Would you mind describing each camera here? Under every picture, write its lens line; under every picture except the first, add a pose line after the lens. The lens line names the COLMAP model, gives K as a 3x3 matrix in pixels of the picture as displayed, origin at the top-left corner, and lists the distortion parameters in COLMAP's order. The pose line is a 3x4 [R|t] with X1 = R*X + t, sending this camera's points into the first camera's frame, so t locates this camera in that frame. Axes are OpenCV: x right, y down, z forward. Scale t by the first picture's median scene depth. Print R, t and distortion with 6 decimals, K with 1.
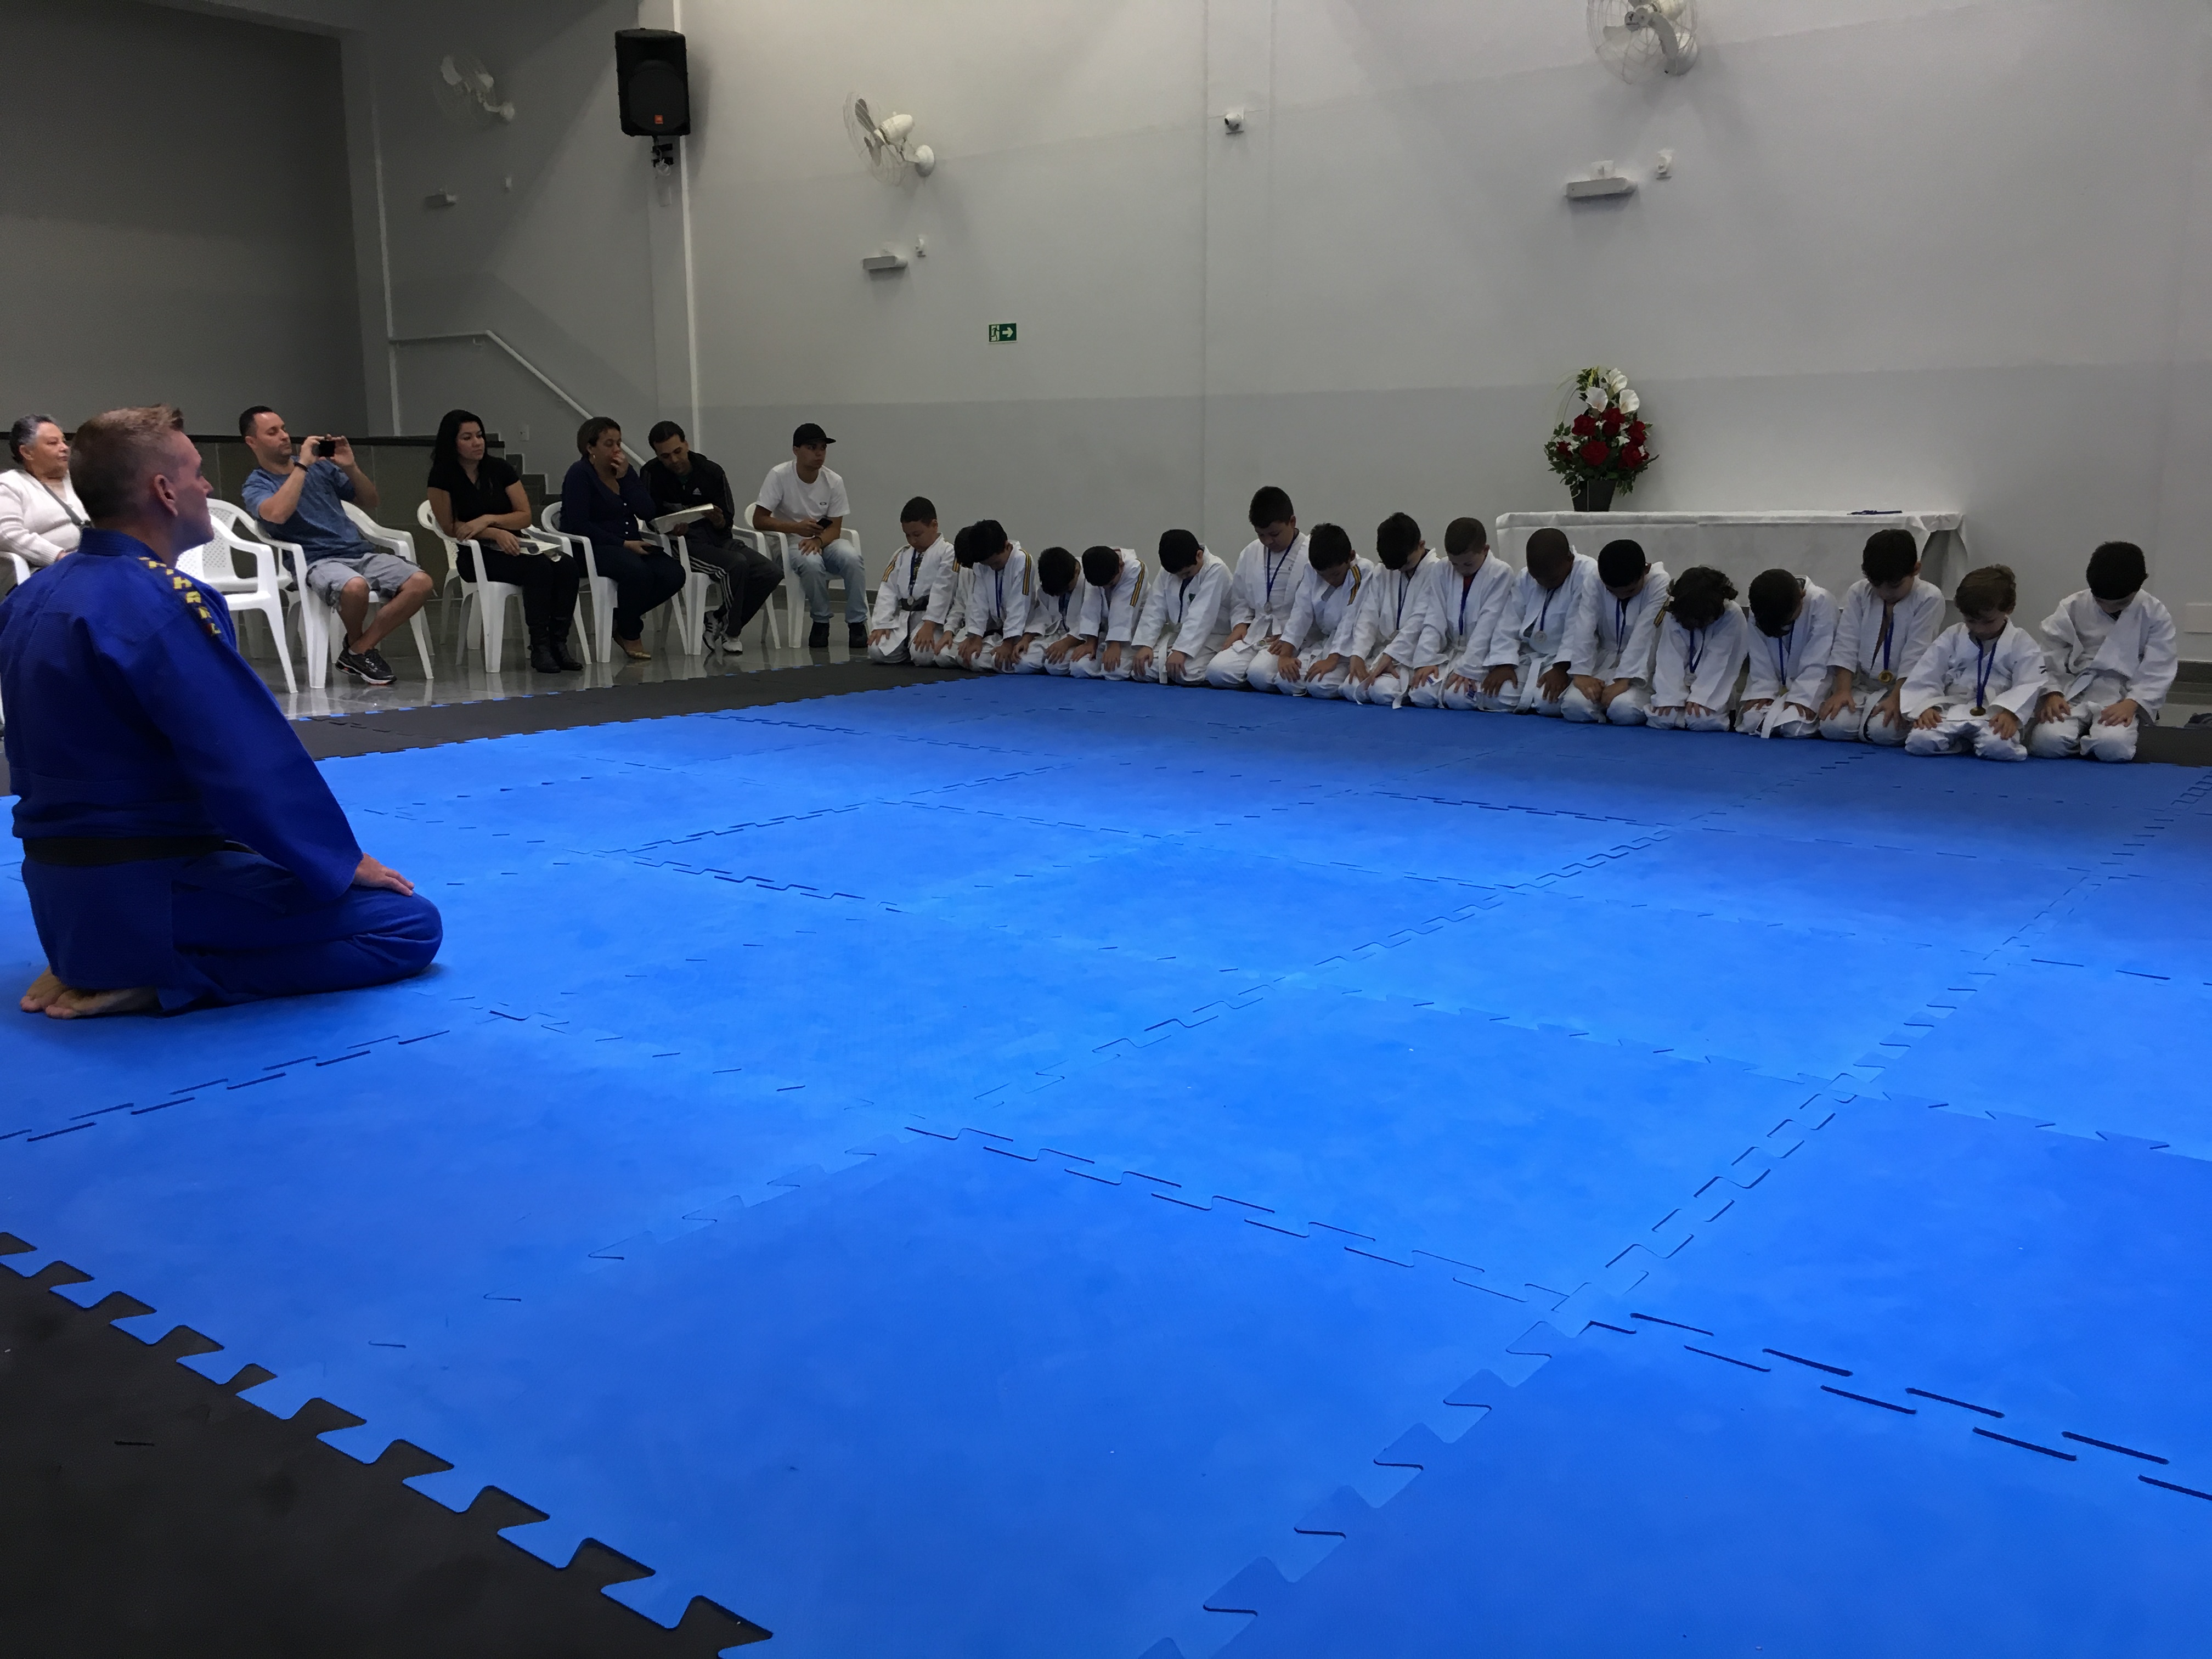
lens RADIAL K [[1968.8, 0, 1057.8], [0, 1968.8, 835.2], [0, 0, 1]] dist [0.047443, -0.035242]
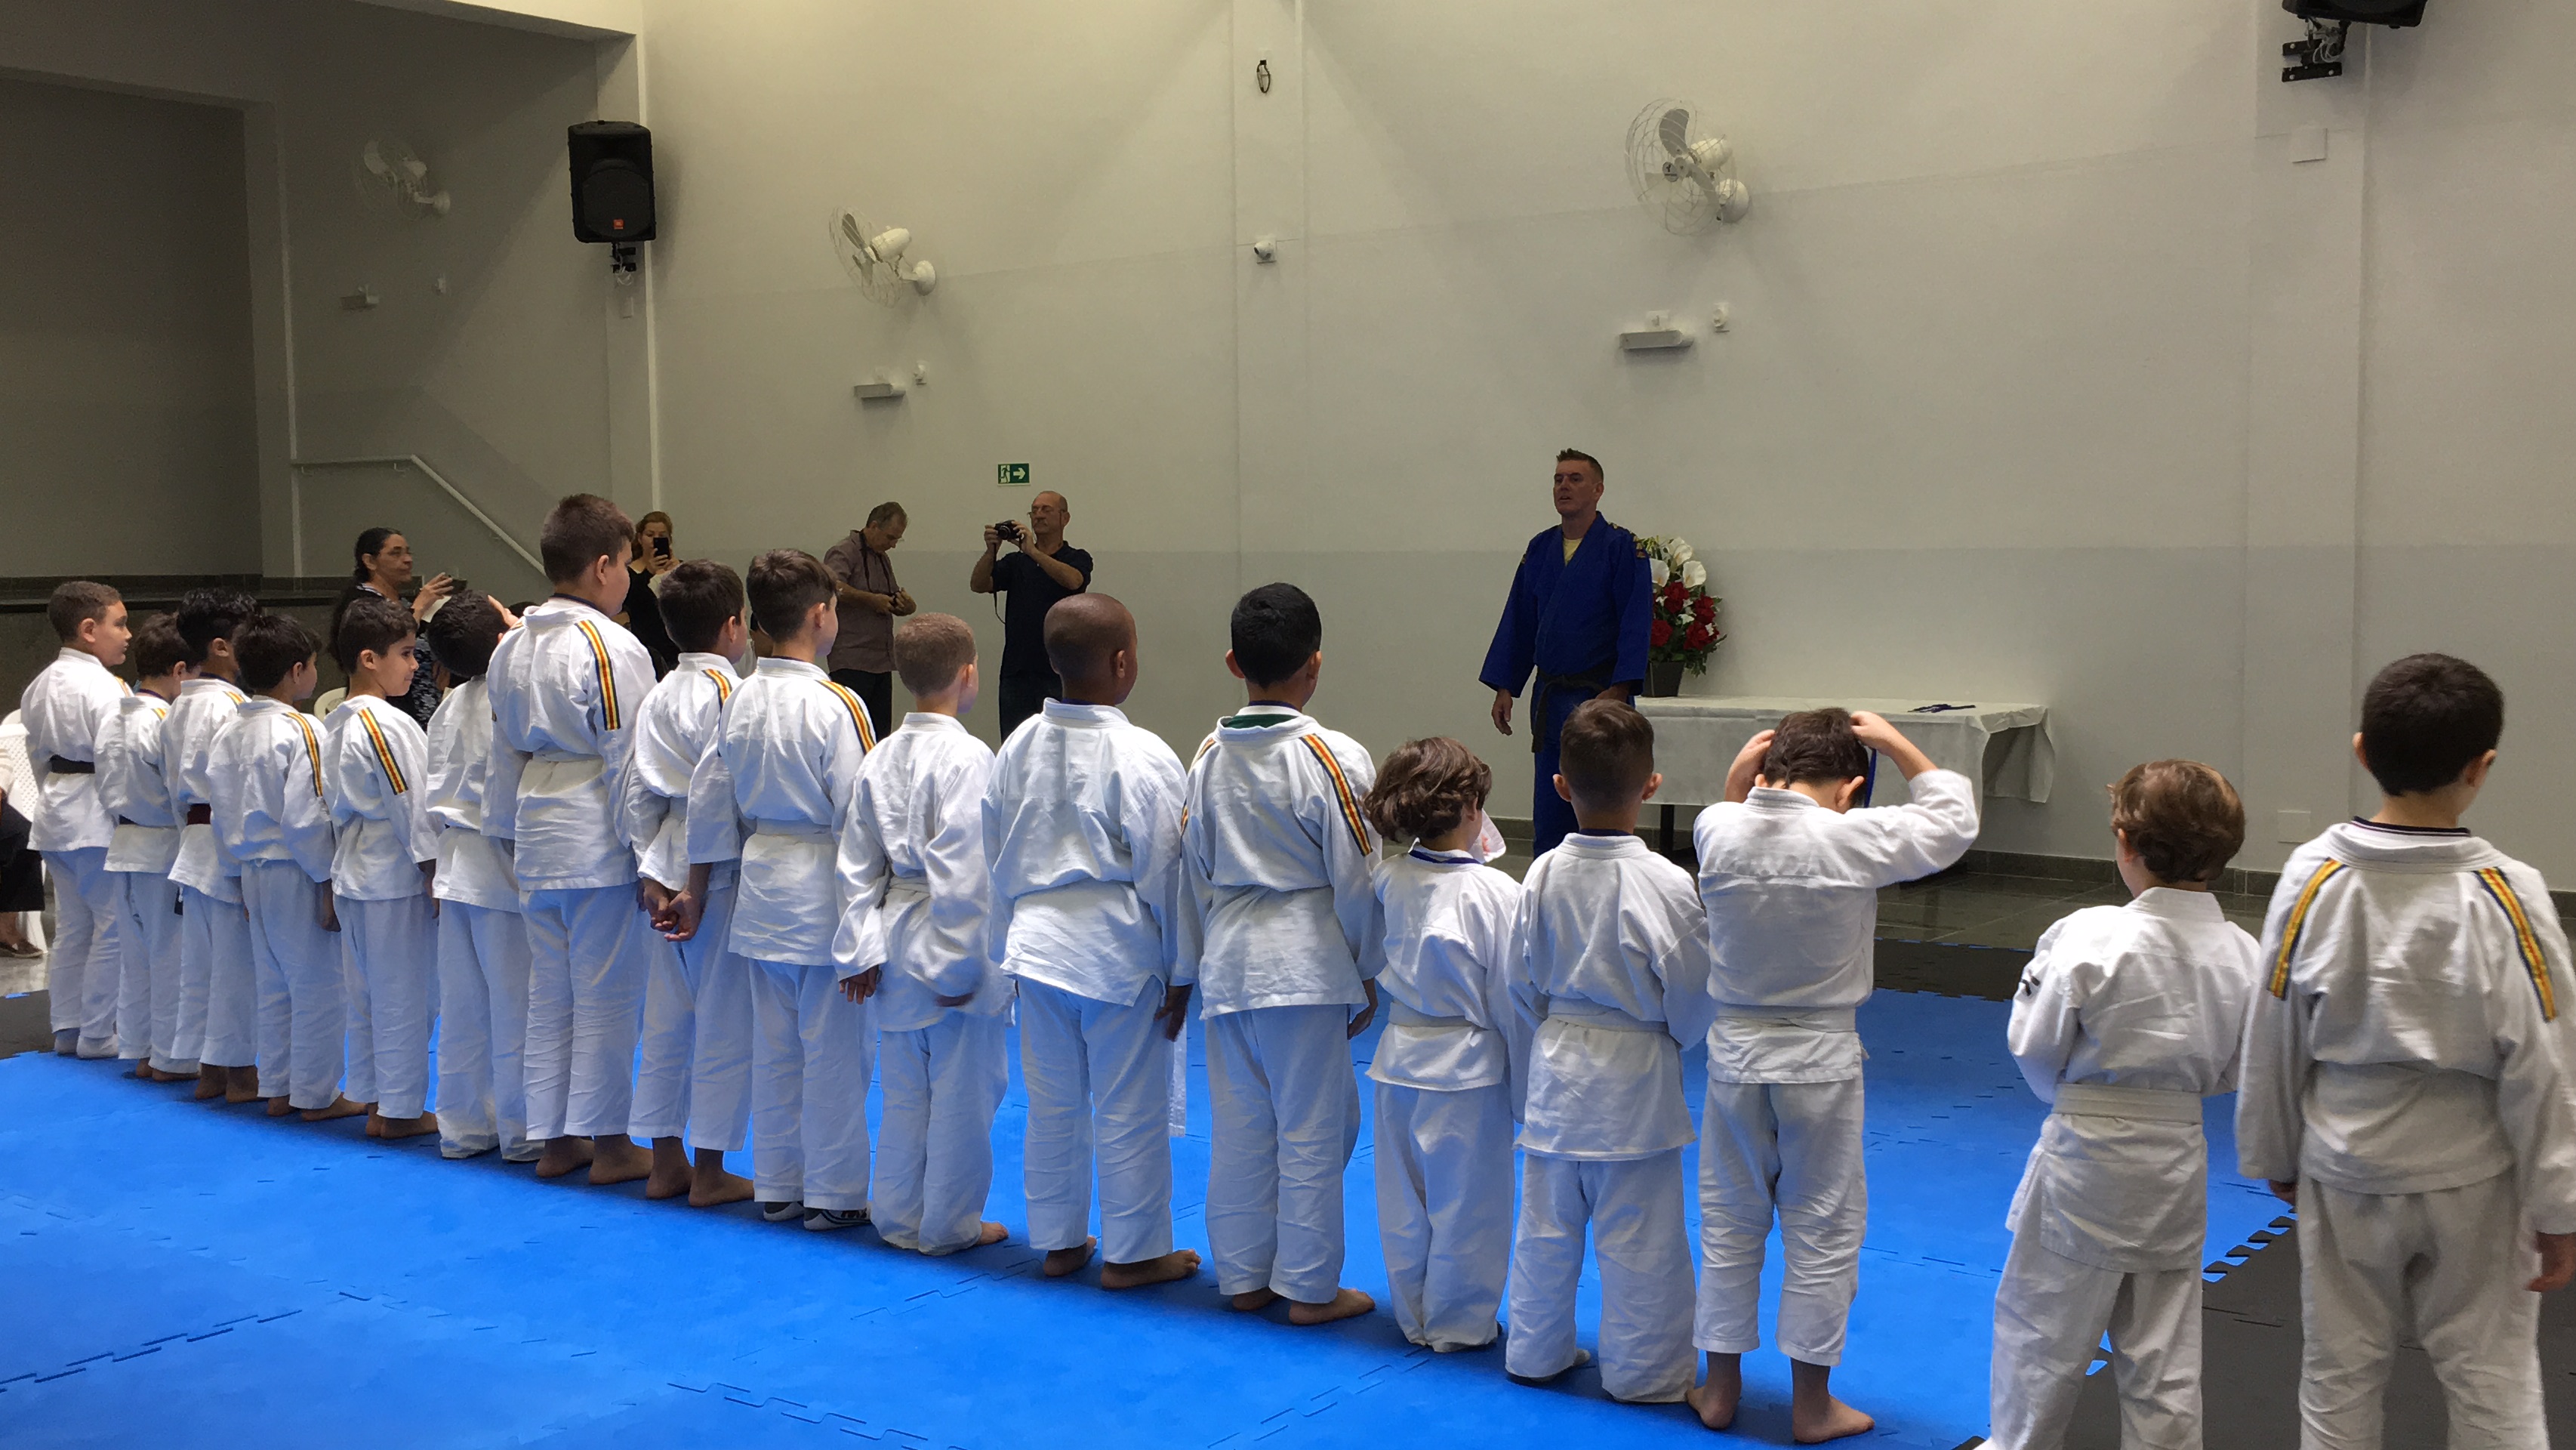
lens RADIAL K [[2684.5, 0, 1237.7], [0, 2684.5, 711.3], [0, 0, 1]] dist [0.055443, 0.000000]
pose [[0.999855, -0.008125, 0.014985, 0.065243], [0.009856, 0.992807, -0.119318, -0.016183], [-0.013908, 0.119448, 0.992743, -0.185104]]
